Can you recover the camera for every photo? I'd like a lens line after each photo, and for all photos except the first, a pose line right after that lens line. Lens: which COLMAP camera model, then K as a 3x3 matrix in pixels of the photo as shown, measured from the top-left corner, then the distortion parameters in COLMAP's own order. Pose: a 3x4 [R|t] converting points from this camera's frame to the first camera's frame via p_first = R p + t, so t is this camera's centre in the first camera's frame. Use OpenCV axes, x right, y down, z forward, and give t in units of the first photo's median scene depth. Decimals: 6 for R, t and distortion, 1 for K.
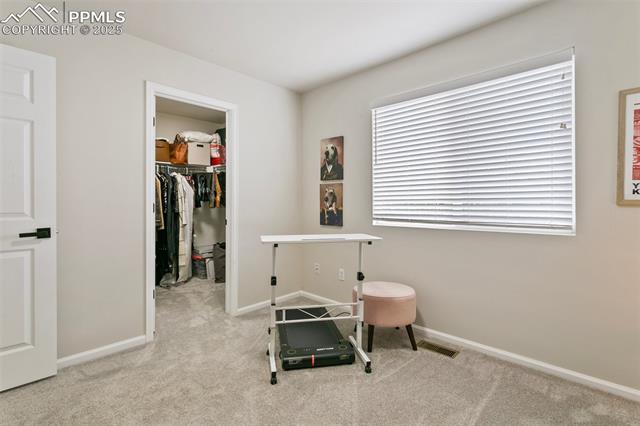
lens RADIAL K [[301.3, 0, 316.7], [0, 301.3, 208.8], [0, 0, 1]] dist [-0.001274, 0.001635]
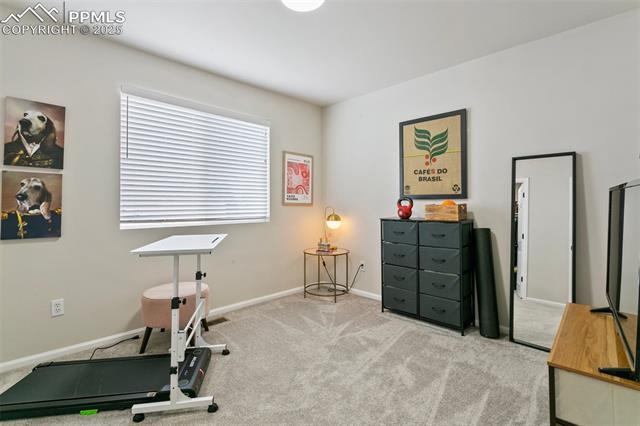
lens RADIAL K [[301.3, 0, 318.2], [0, 301.3, 207.0], [0, 0, 1]] dist [-0.001274, 0.001635]
pose [[0.016459, -0.009485, 0.999820, -0.593866], [0.013897, 0.999861, 0.009257, -0.008492], [-0.999768, 0.013743, 0.016588, 0.396616]]
